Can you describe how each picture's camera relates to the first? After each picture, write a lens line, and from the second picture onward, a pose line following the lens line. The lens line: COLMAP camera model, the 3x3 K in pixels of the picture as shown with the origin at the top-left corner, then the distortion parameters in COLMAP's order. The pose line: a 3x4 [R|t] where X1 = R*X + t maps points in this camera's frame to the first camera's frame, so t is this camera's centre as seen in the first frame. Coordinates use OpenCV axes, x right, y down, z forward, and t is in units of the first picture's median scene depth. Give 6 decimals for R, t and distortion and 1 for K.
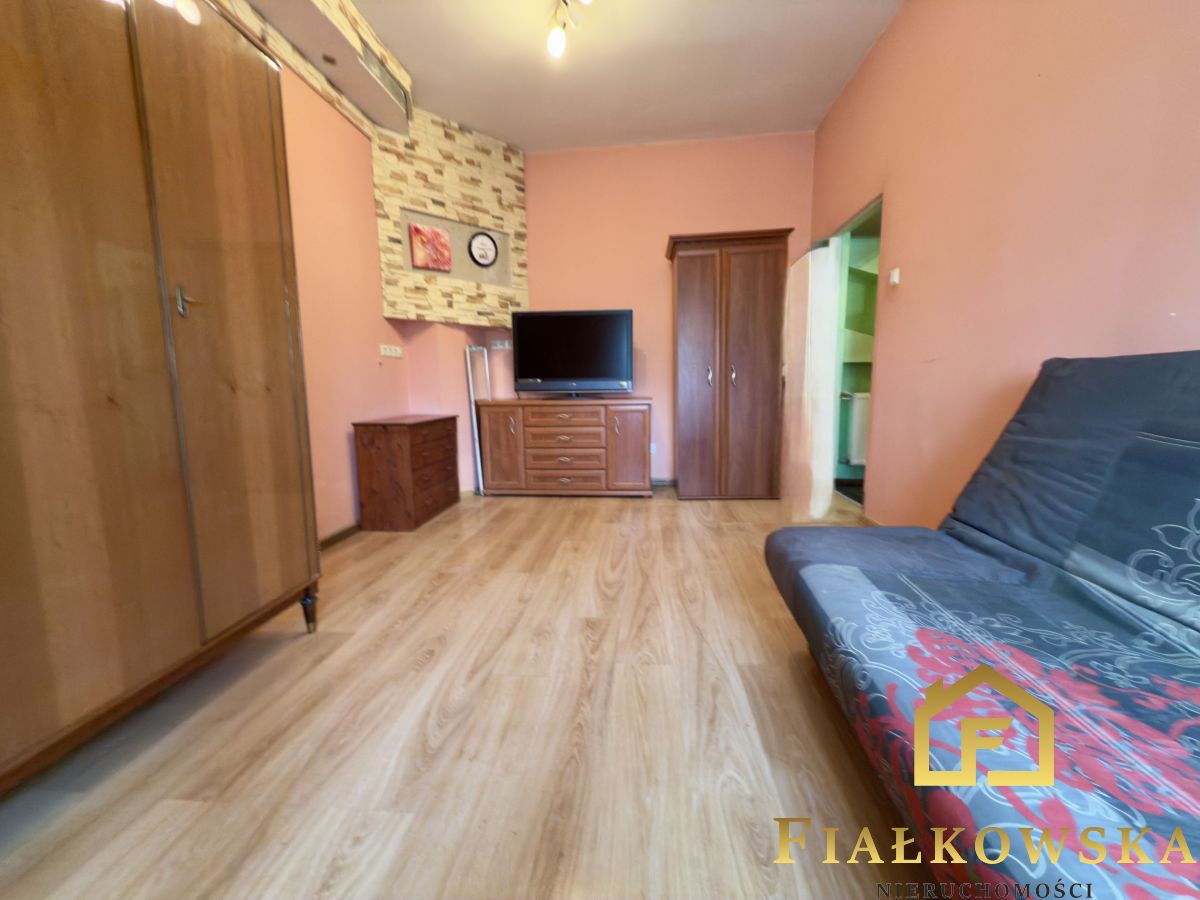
lens RADIAL K [[476.5, 0, 600.1], [0, 476.5, 449.6], [0, 0, 1]] dist [-0.000367, -0.000198]
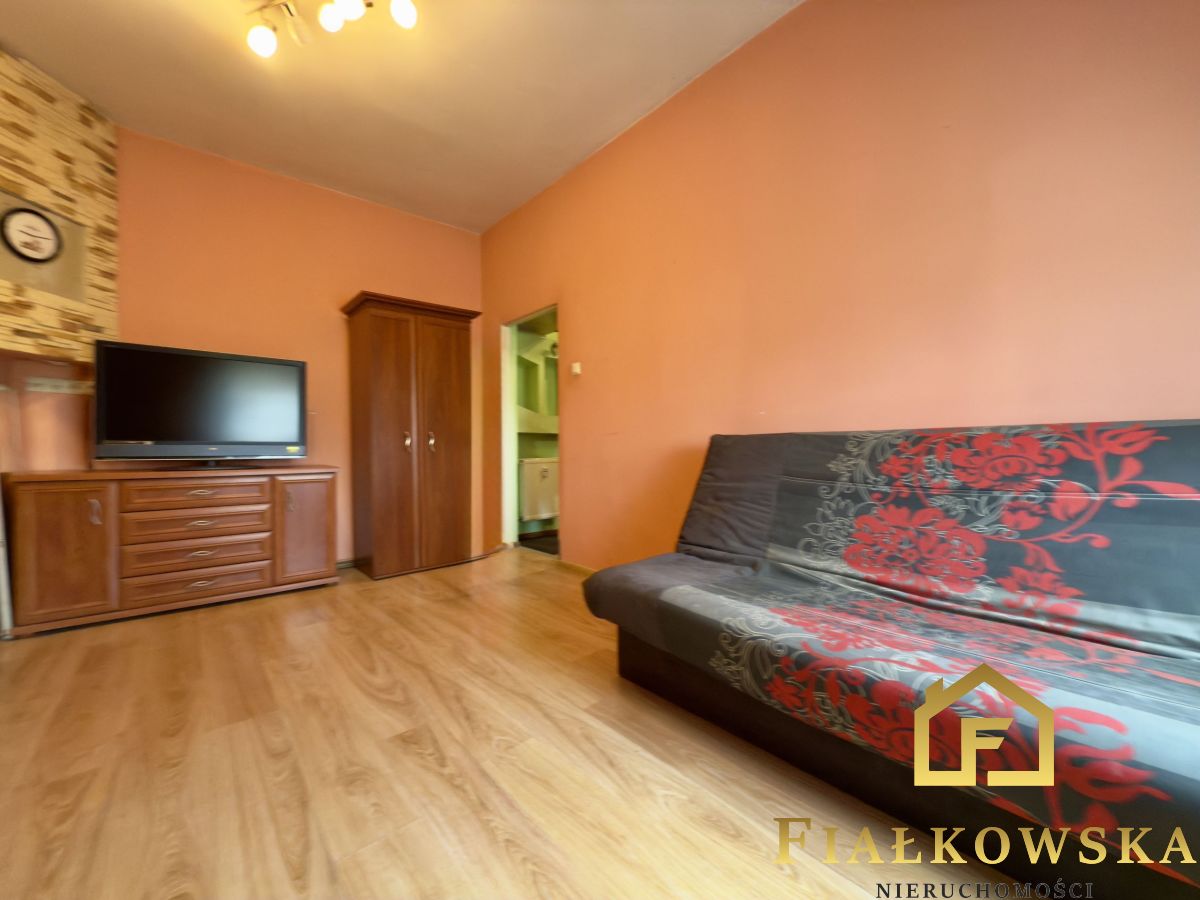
lens RADIAL K [[476.5, 0, 603.7], [0, 476.5, 450.5], [0, 0, 1]] dist [-0.000367, -0.000198]
pose [[0.687033, 0.007655, 0.726586, -0.253048], [0.094350, 0.990539, -0.099649, -0.006066], [-0.720475, 0.137016, 0.679811, 0.092100]]
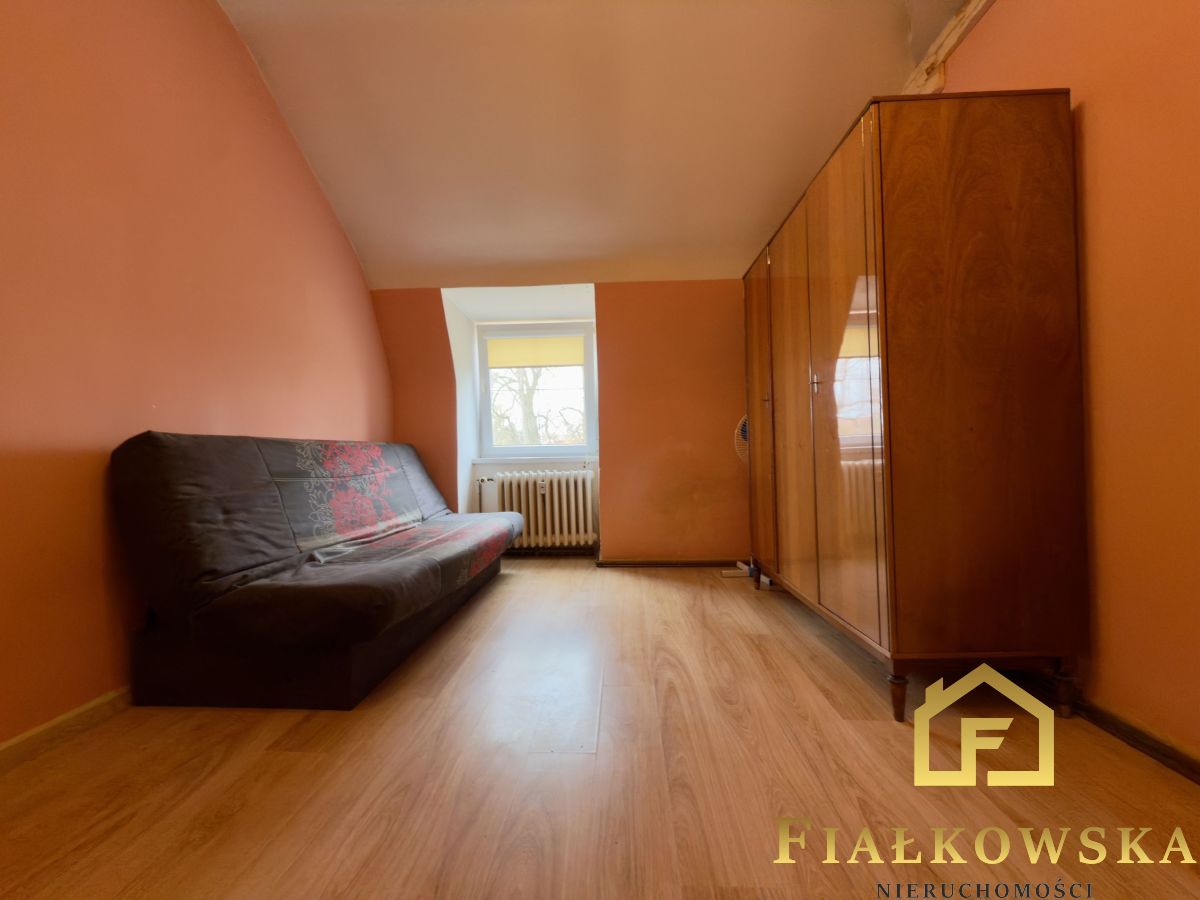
lens RADIAL K [[476.5, 0, 600.9], [0, 476.5, 451.7], [0, 0, 1]] dist [-0.000367, -0.000198]
pose [[-0.998503, 0.029543, -0.046030, -0.033089], [0.023394, 0.991392, 0.128821, -0.136522], [0.049439, 0.127552, -0.990599, 1.129235]]
